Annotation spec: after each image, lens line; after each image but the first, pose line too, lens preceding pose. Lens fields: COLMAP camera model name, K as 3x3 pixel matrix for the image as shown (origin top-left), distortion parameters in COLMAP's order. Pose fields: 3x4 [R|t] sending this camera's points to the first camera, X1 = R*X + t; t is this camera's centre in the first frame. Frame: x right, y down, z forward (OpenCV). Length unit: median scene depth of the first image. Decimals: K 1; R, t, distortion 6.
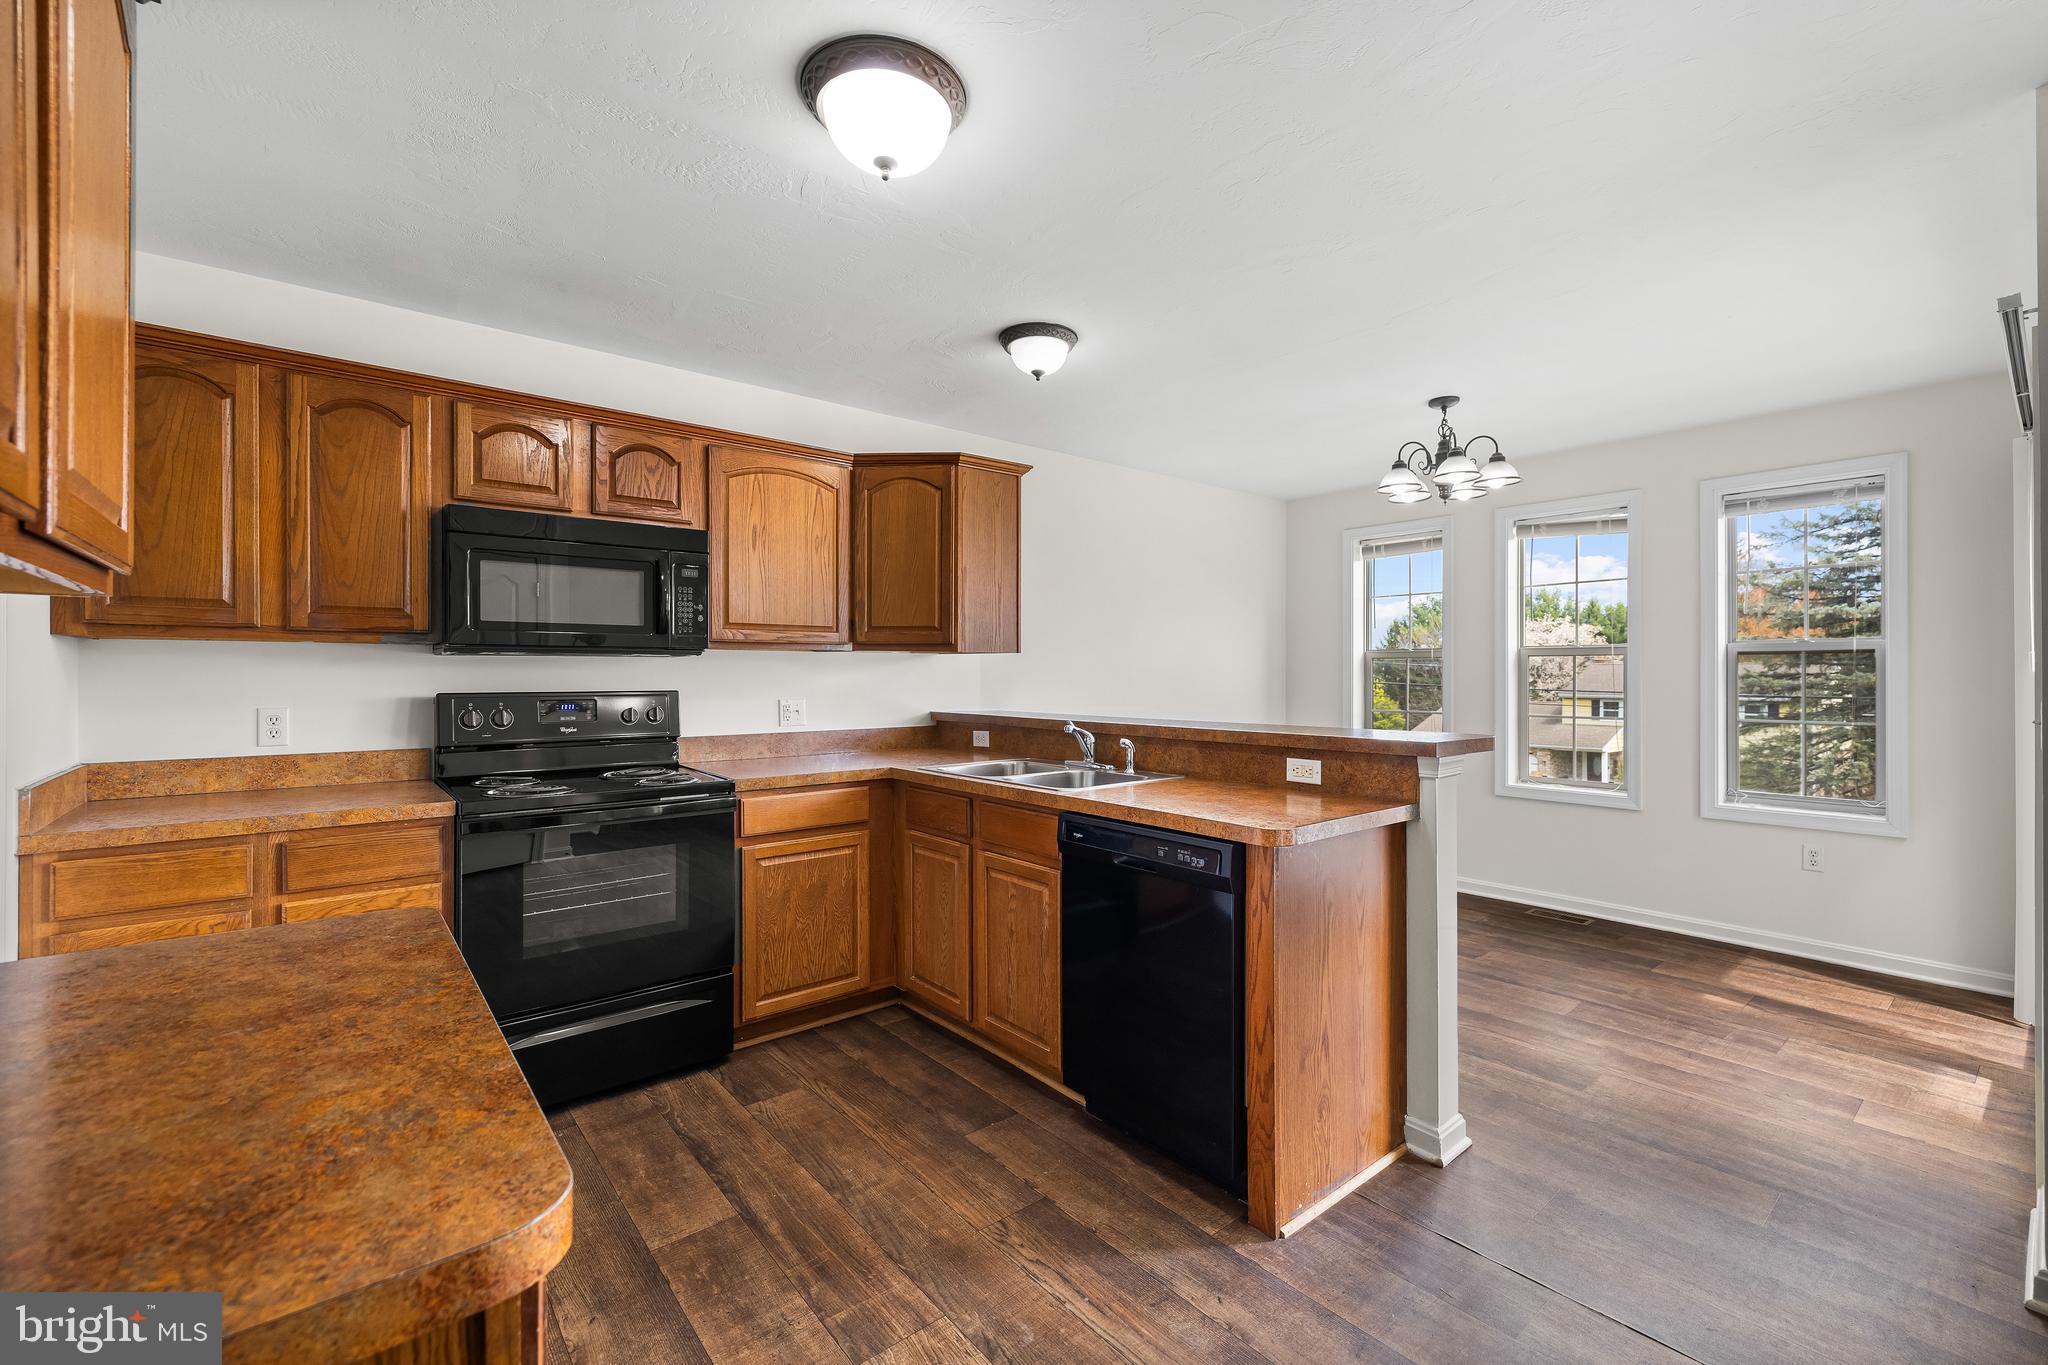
lens RADIAL K [[856.9, 0, 1030.5], [0, 856.9, 669.4], [0, 0, 1]] dist [-0.001166, 0.000411]
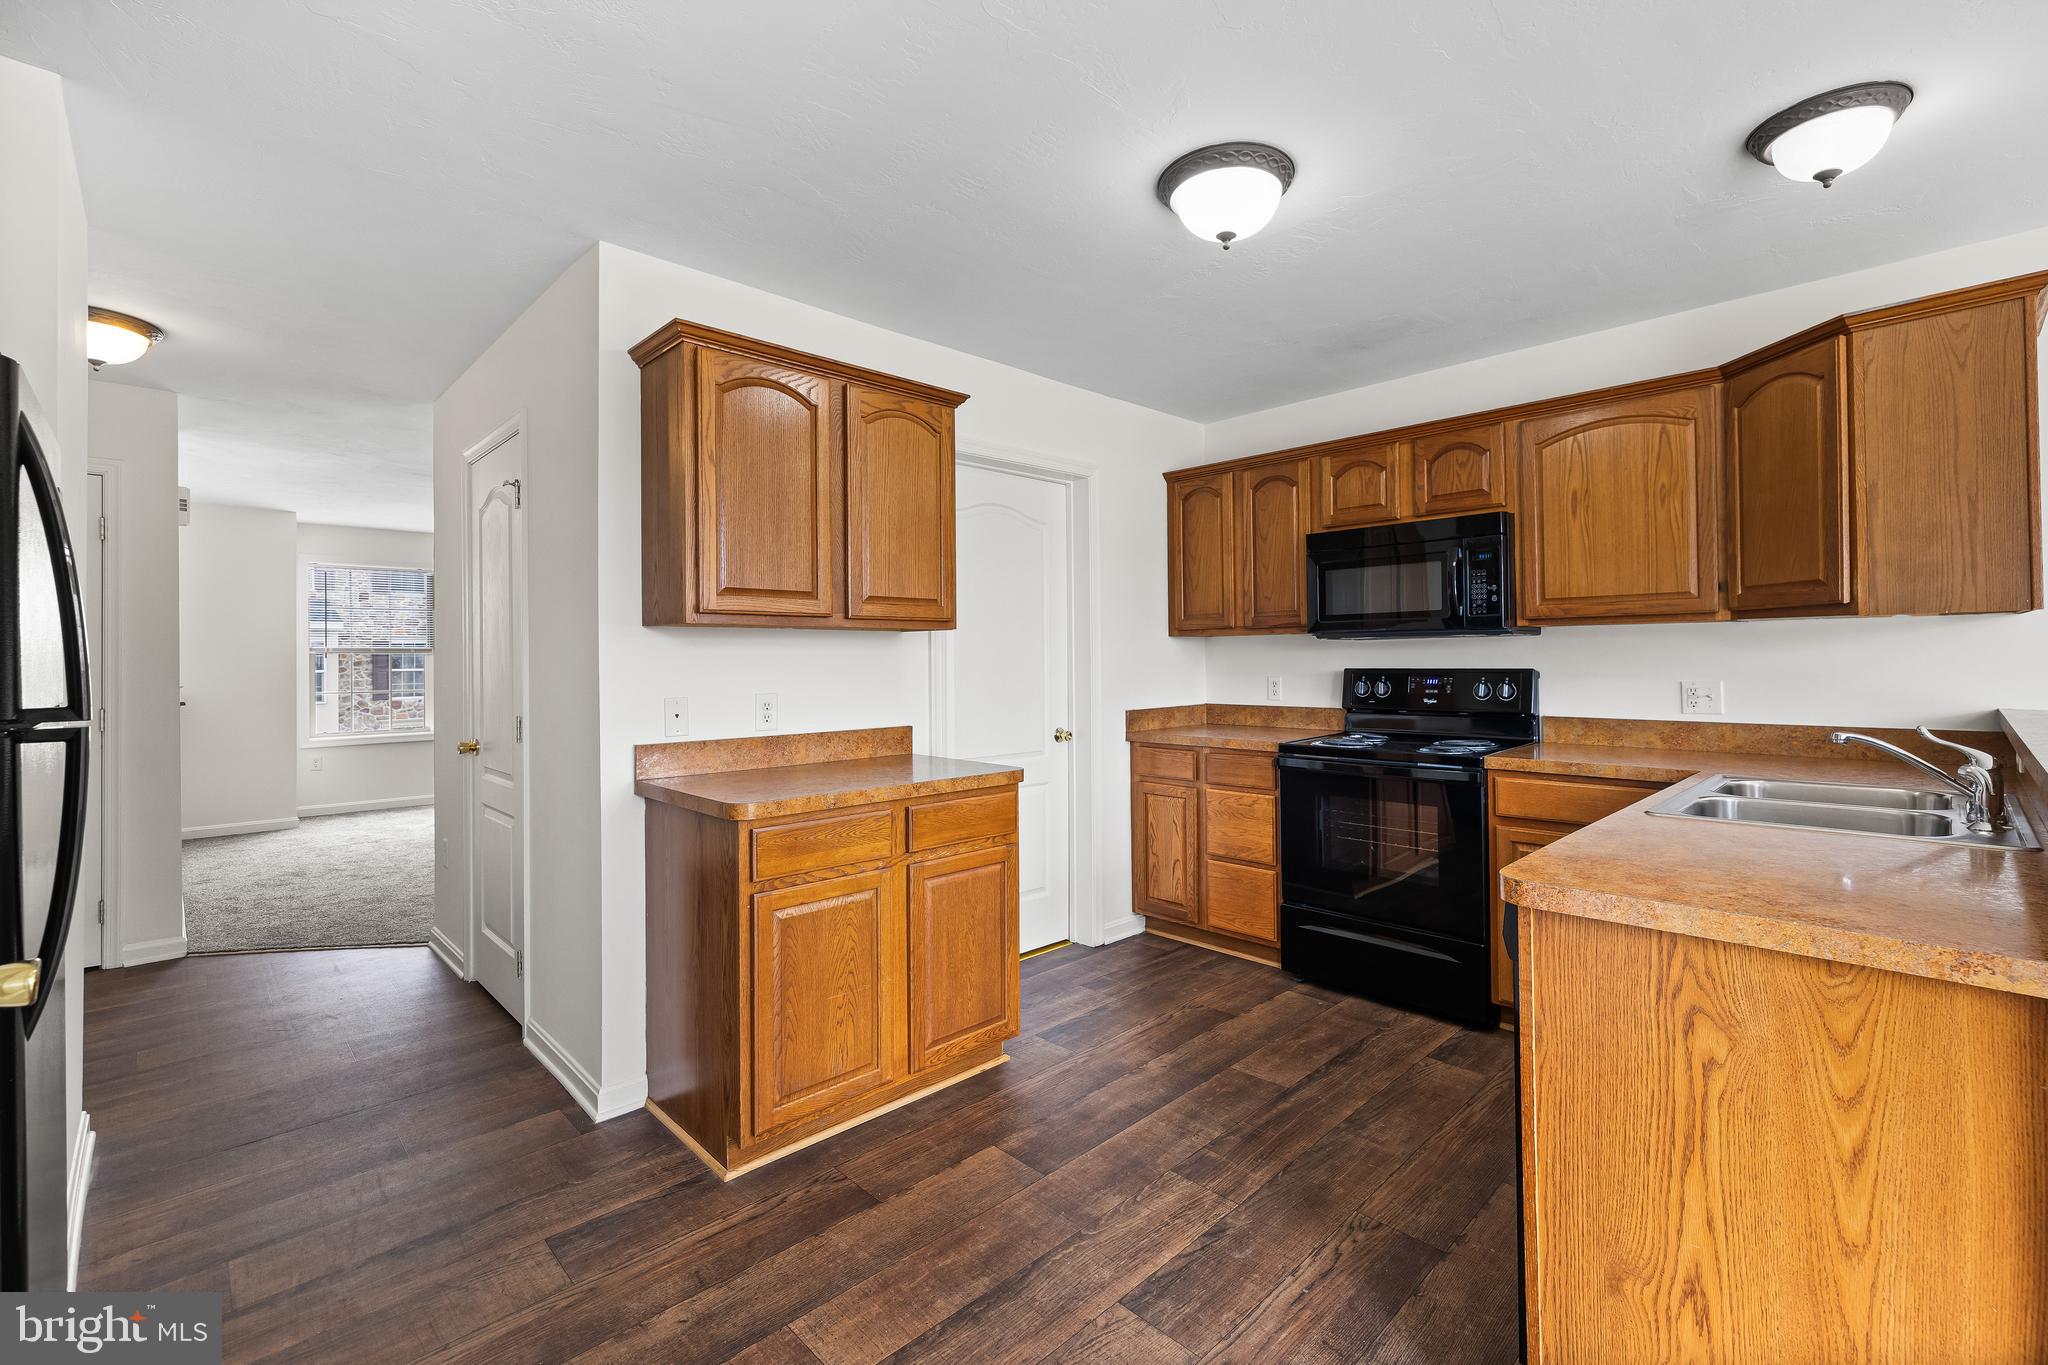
lens RADIAL K [[879.4, 0, 1032.4], [0, 879.4, 647.4], [0, 0, 1]] dist [-0.002644, -0.000271]
pose [[0.084558, -0.012859, -0.996336, 0.691997], [0.015022, 0.999820, -0.011629, 0.003397], [0.996305, -0.013984, 0.084736, 0.403981]]
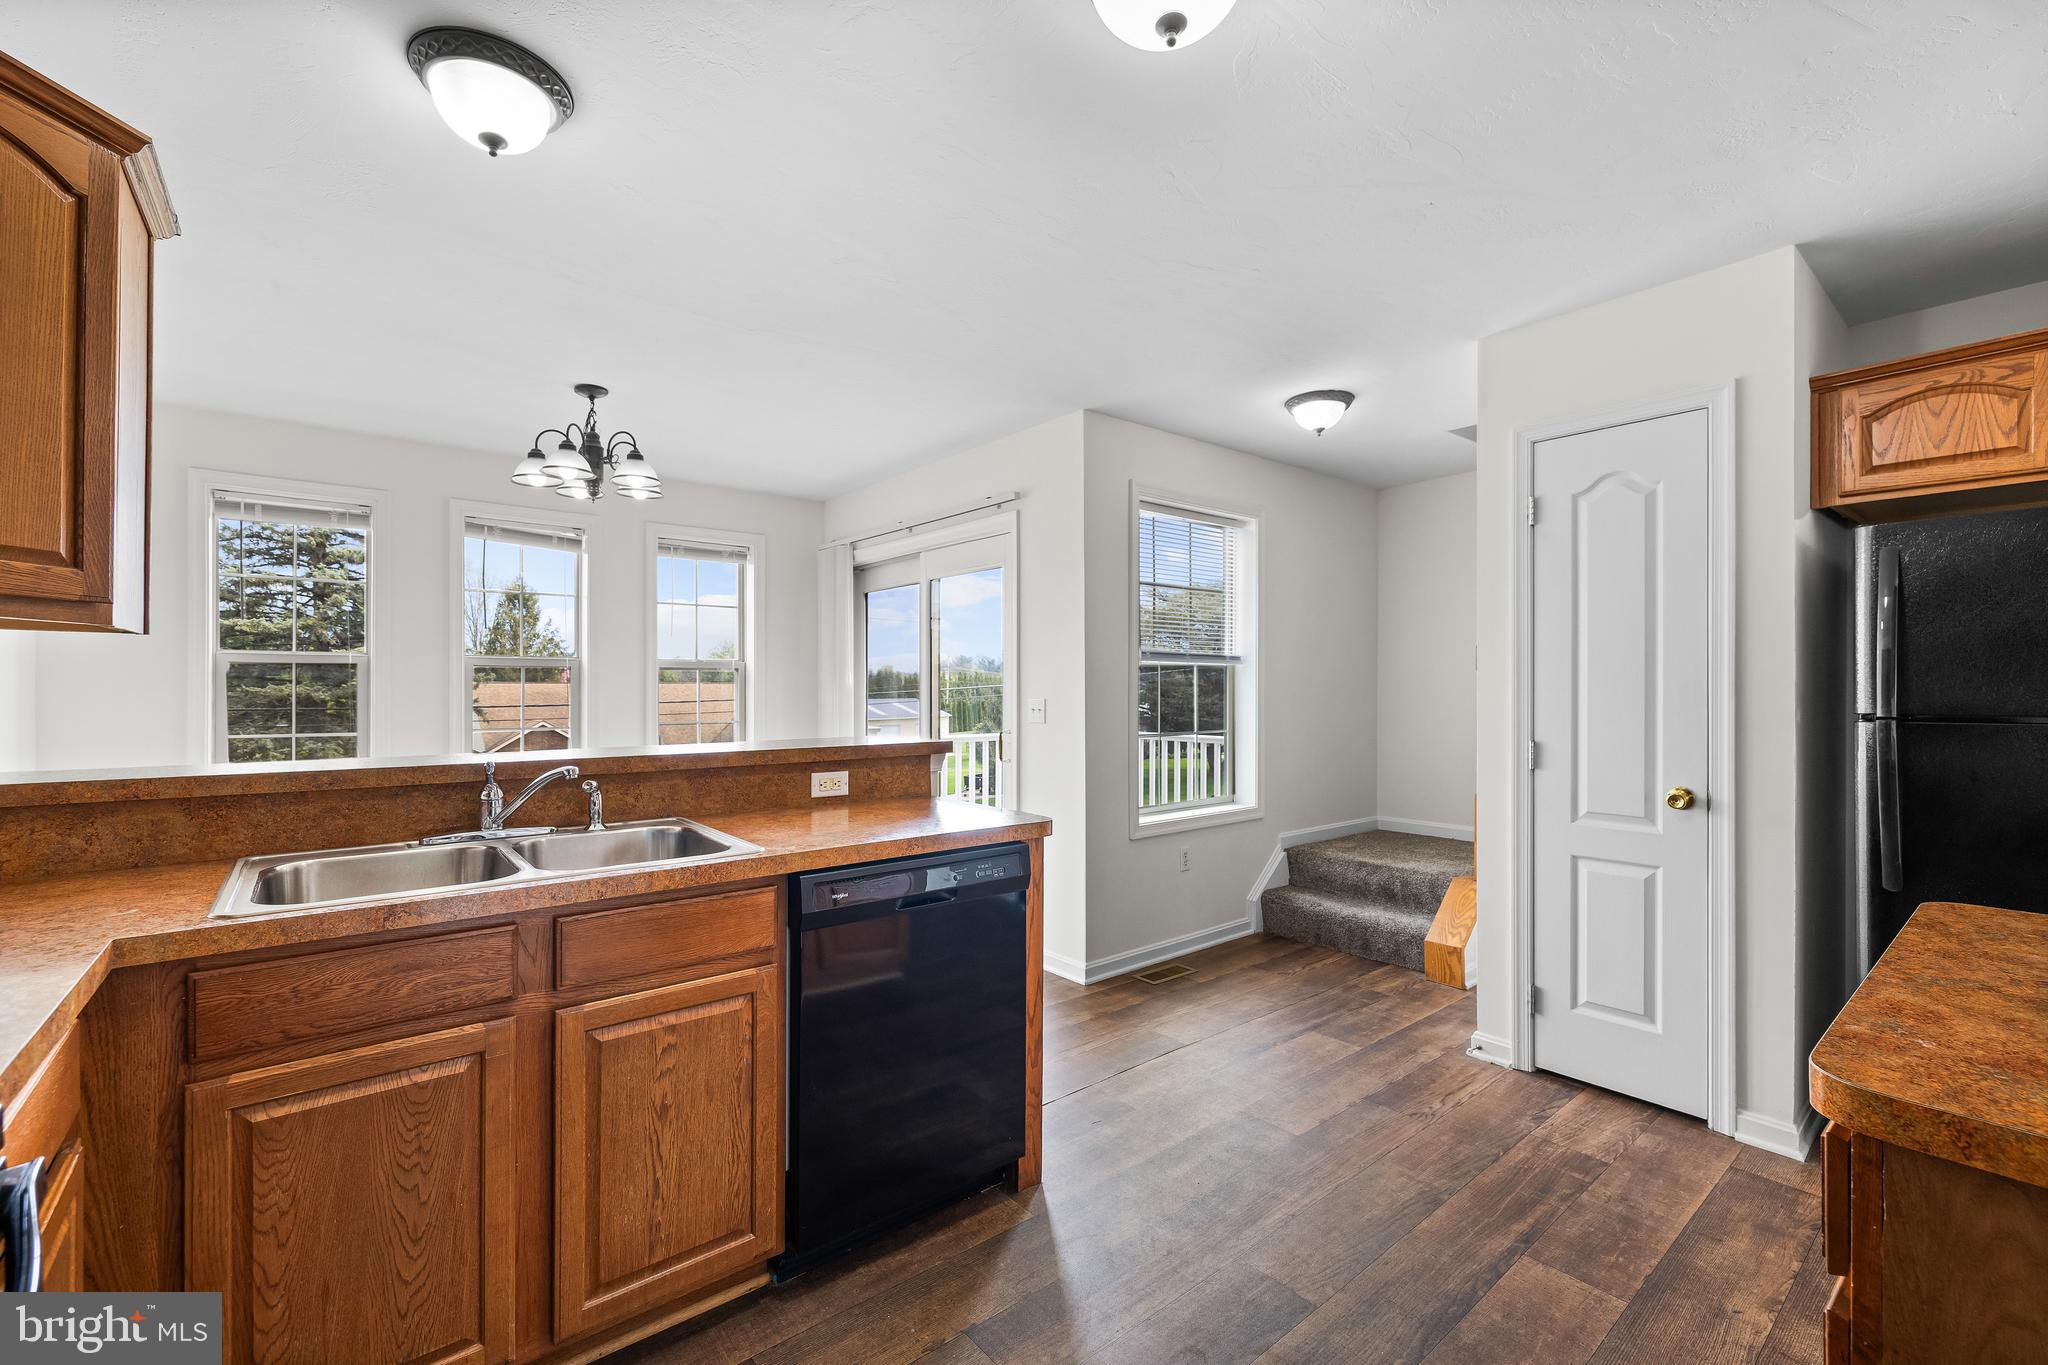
lens RADIAL K [[853.9, 0, 1019.5], [0, 853.9, 689.5], [0, 0, 1]] dist [-0.002490, -0.000019]
pose [[0.011058, -0.001269, 0.999938, -0.978640], [-0.007710, 0.999969, 0.001355, 0.013300], [-0.999909, -0.007725, 0.011047, 1.179884]]
